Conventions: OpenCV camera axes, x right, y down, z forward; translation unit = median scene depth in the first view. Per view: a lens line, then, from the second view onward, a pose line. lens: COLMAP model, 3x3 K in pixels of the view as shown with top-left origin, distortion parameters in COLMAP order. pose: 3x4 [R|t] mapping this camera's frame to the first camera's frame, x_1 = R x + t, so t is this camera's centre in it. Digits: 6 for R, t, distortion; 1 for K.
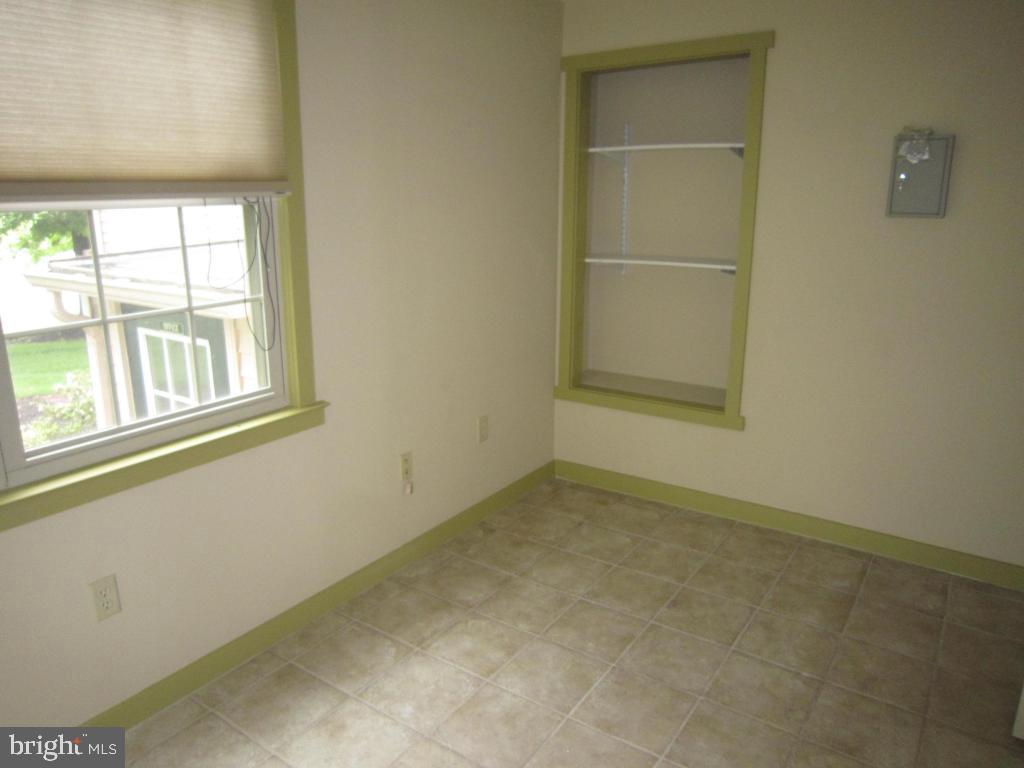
lens RADIAL K [[715.9, 0, 509.1], [0, 715.9, 383.9], [0, 0, 1]] dist [-0.073409, 0.036118]
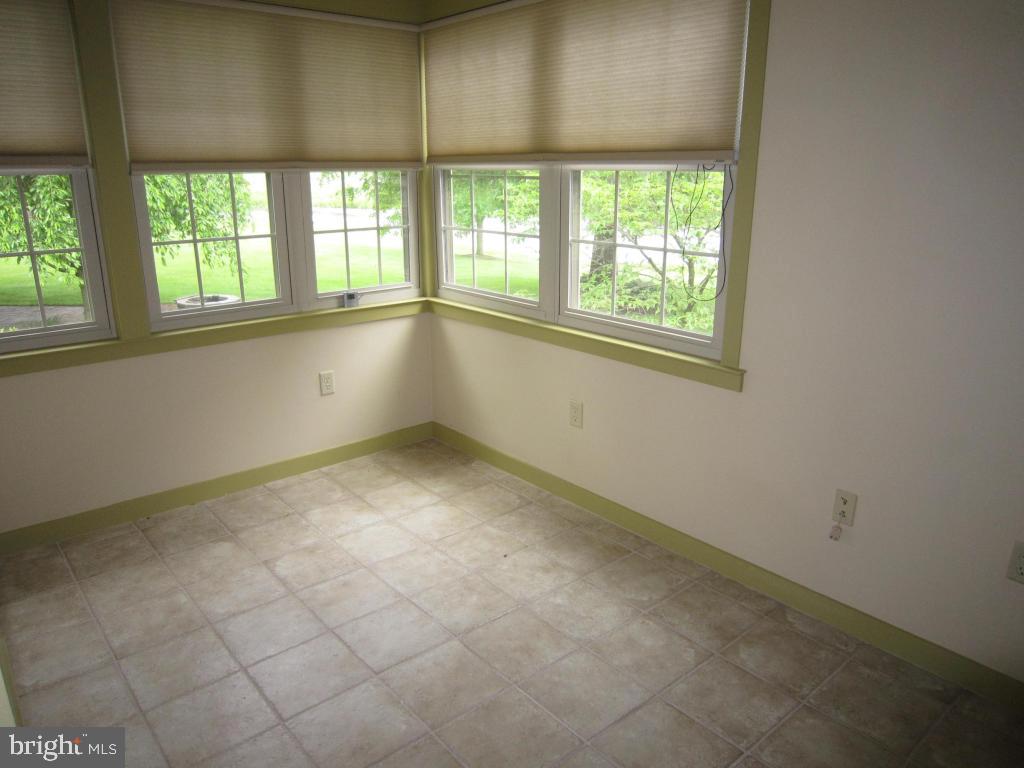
lens RADIAL K [[715.9, 0, 509.1], [0, 715.9, 383.9], [0, 0, 1]] dist [-0.073409, 0.036118]
pose [[-0.246459, 0.279821, -0.927878, 0.801040], [-0.253580, 0.905439, 0.340409, -0.228888], [0.935390, 0.319188, -0.152196, 0.899237]]
